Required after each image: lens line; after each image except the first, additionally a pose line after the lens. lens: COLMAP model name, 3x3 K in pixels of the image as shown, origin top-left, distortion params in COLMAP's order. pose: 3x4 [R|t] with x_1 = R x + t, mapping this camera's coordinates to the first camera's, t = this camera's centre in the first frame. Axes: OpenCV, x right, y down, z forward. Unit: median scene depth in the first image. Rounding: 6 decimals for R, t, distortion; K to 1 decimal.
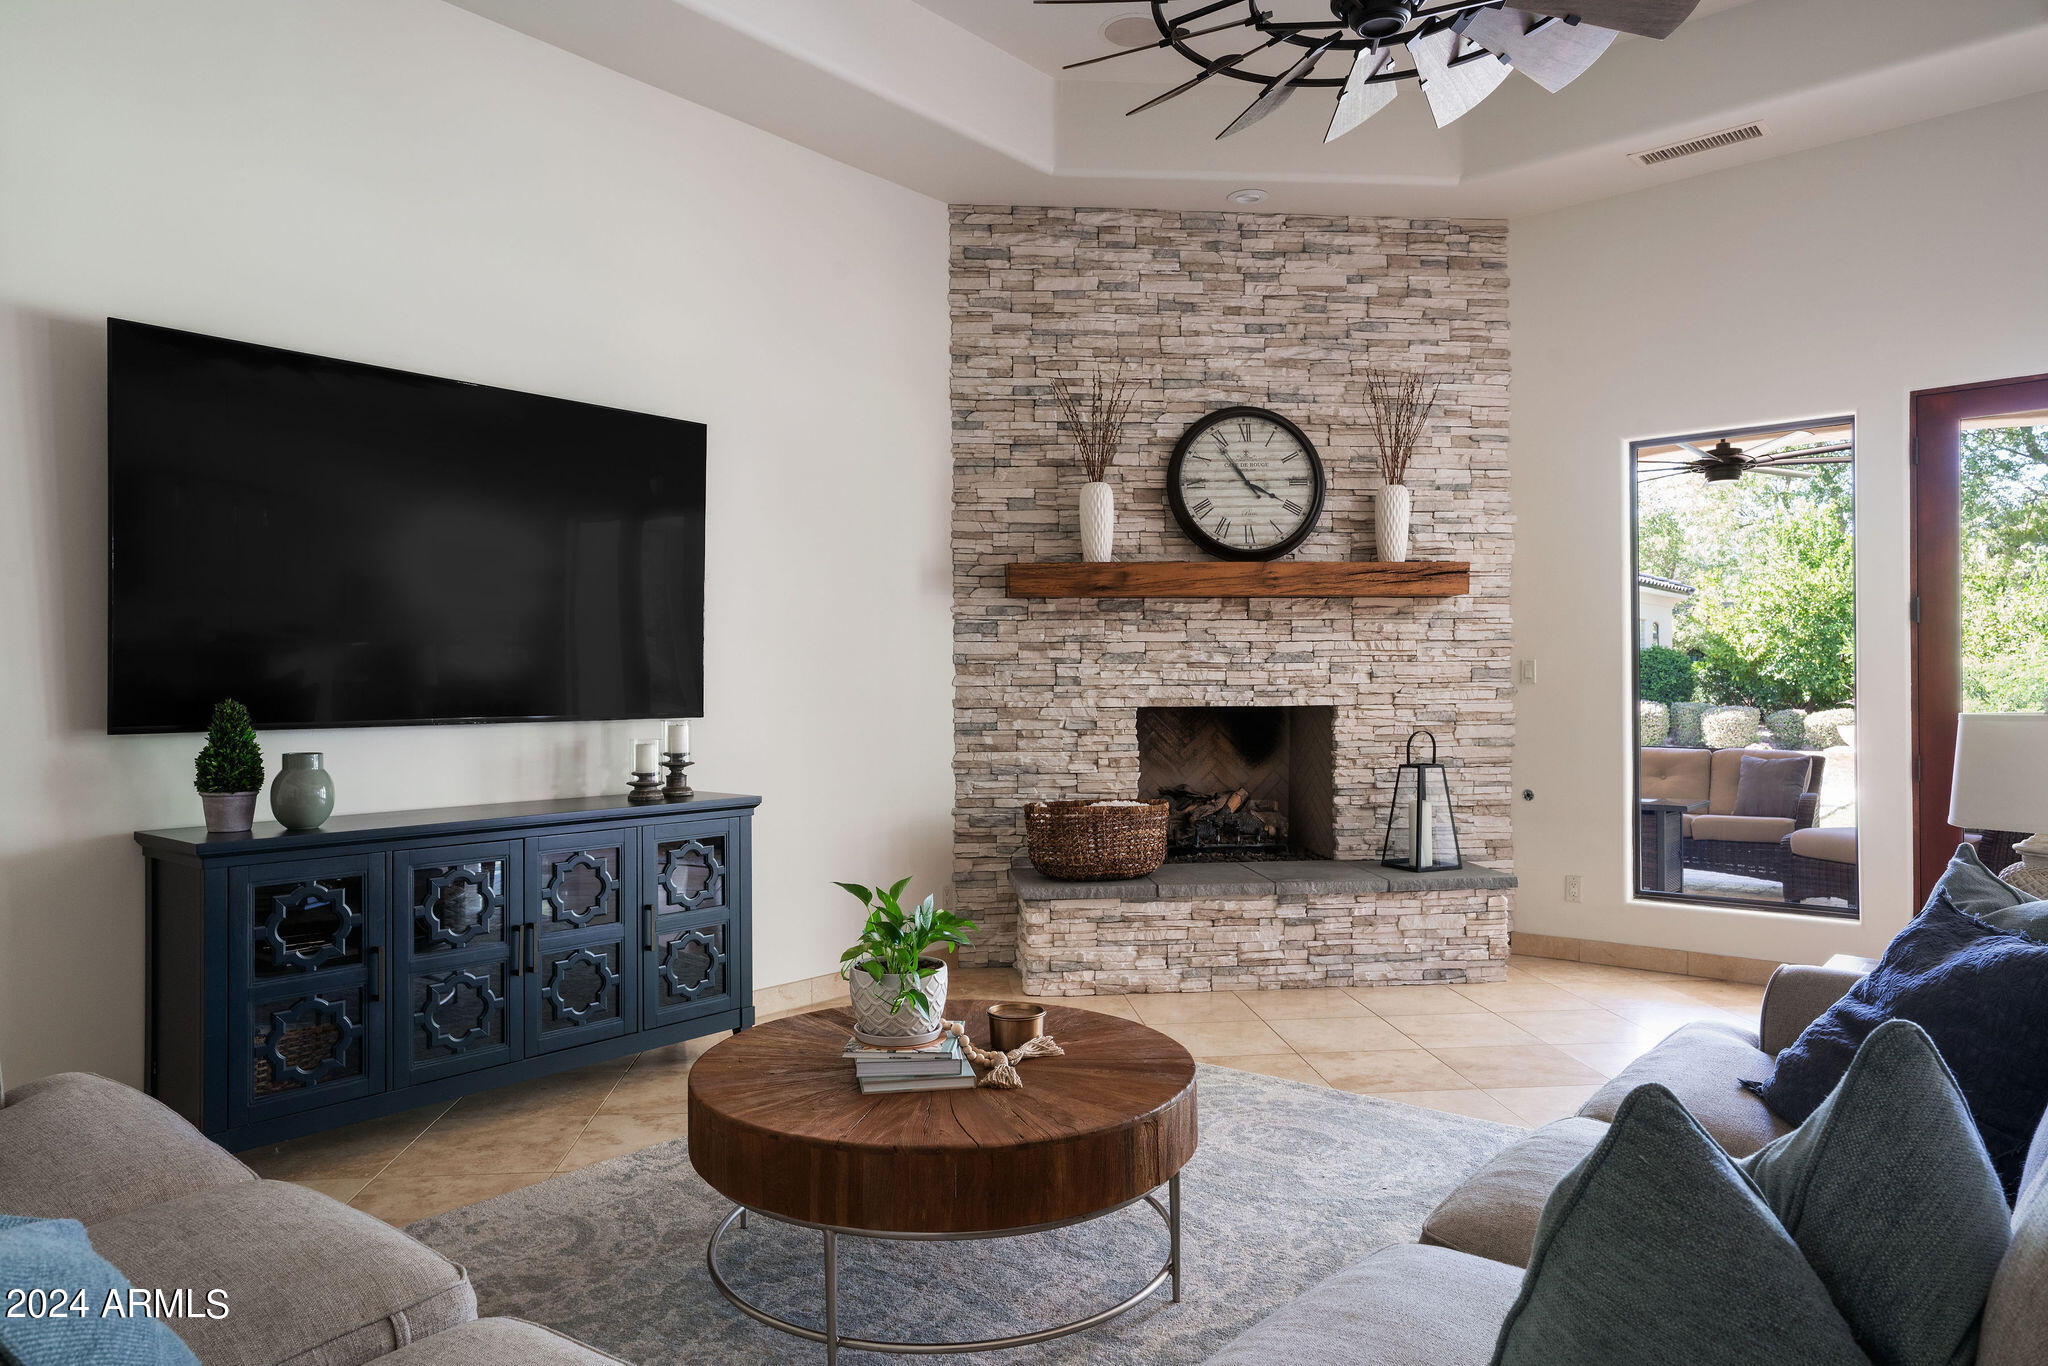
lens RADIAL K [[1303.0, 0, 1027.7], [0, 1303.0, 686.4], [0, 0, 1]] dist [-0.018780, 0.018345]
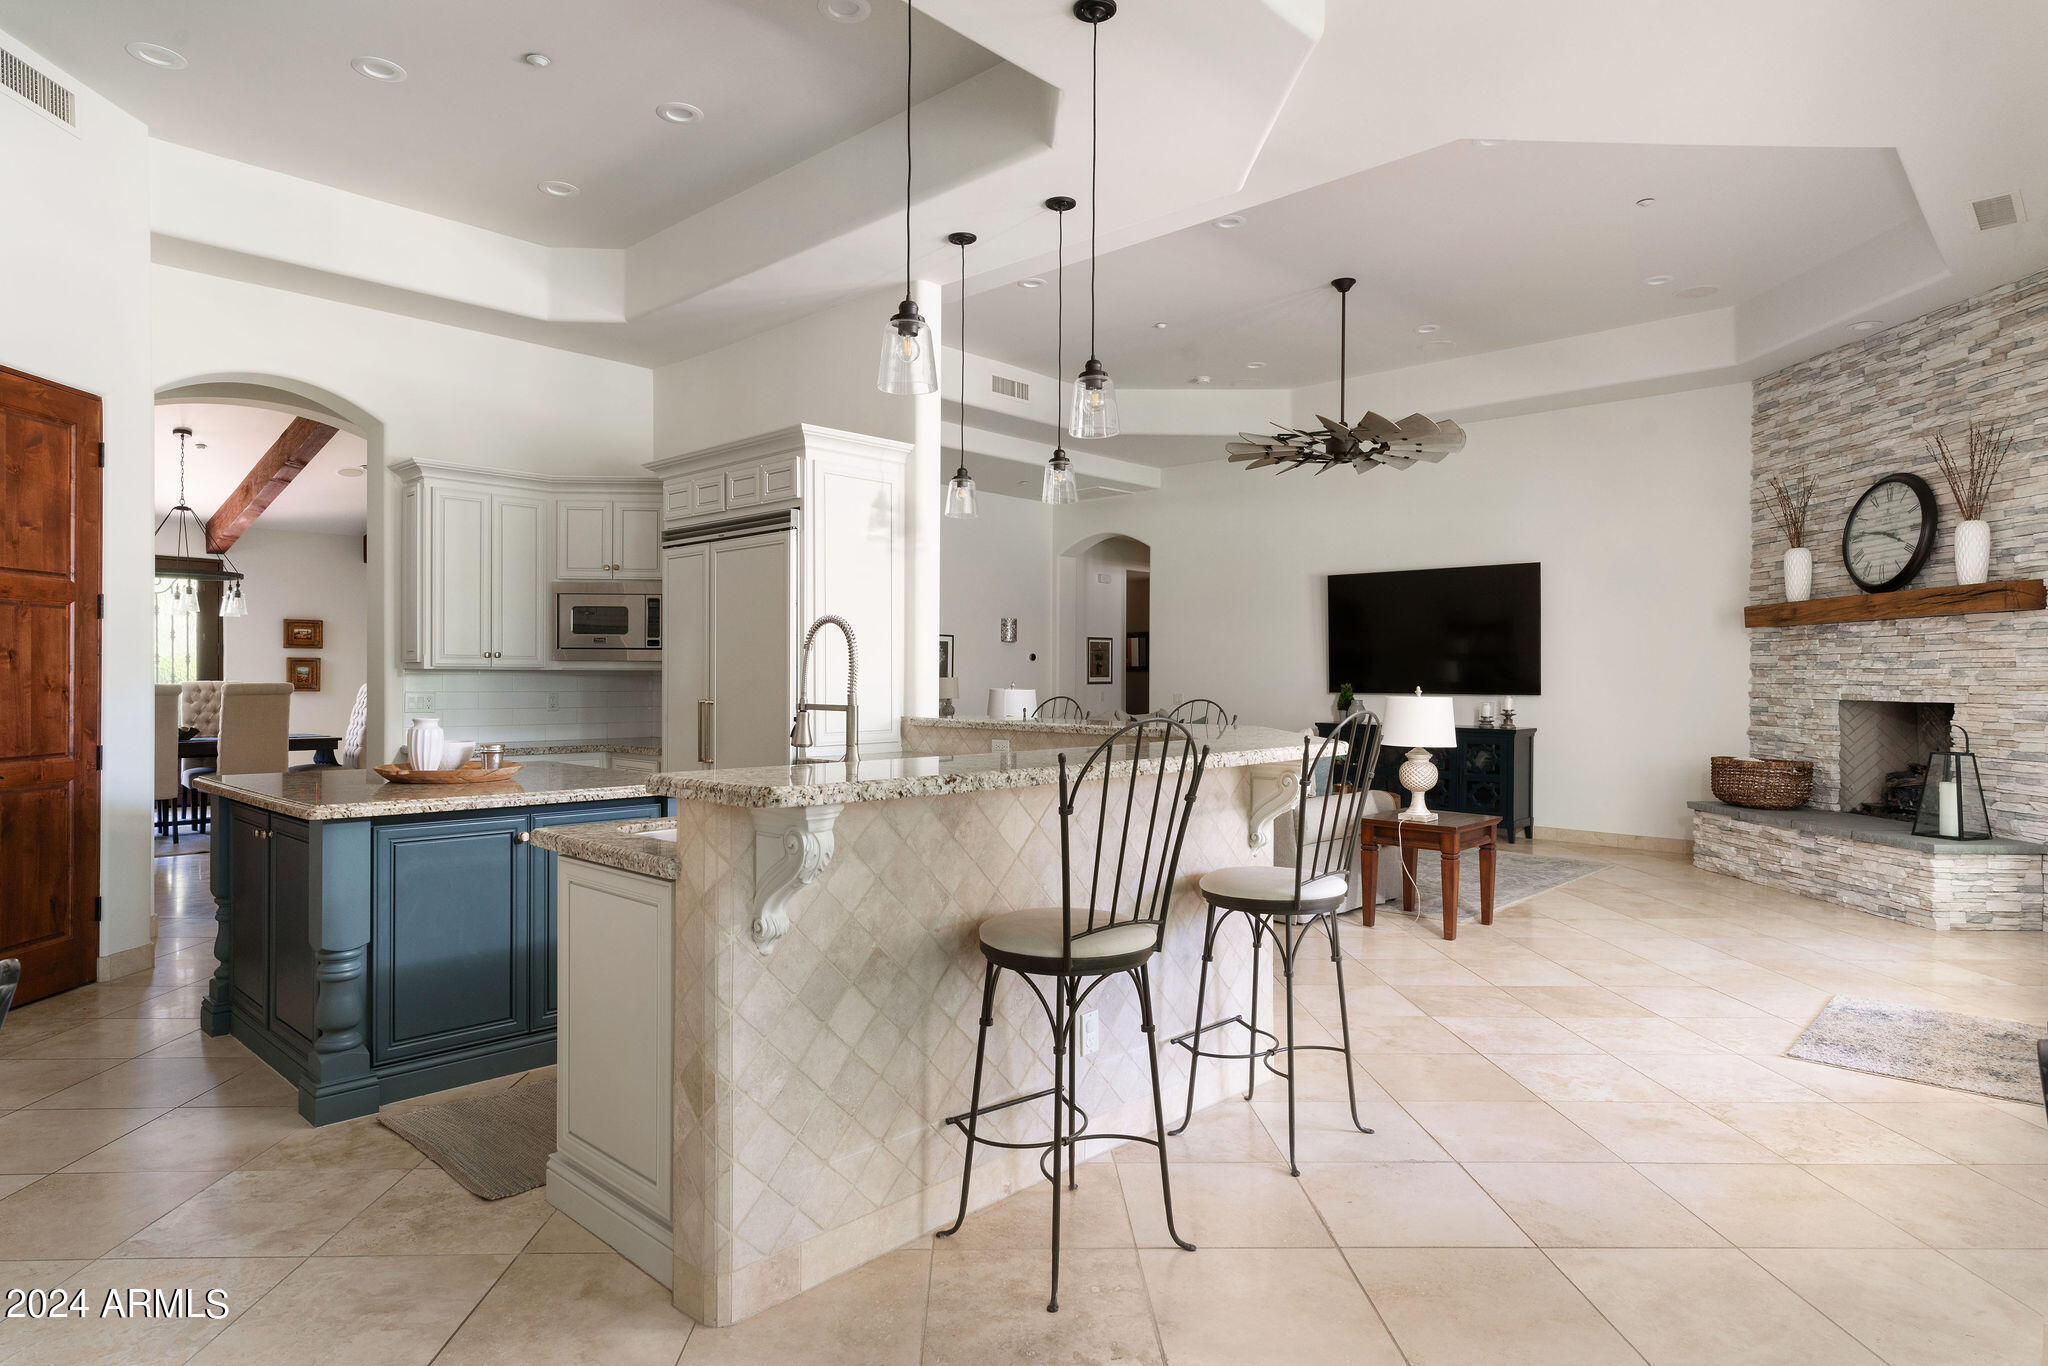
lens RADIAL K [[1167.6, 0, 1026.9], [0, 1167.6, 676.9], [0, 0, 1]] dist [-0.029294, 0.002825]
pose [[-0.057984, 0.006594, -0.998296, 1.389714], [-0.004426, 0.999967, 0.006862, -0.014042], [0.998308, 0.004816, -0.057953, 0.193768]]
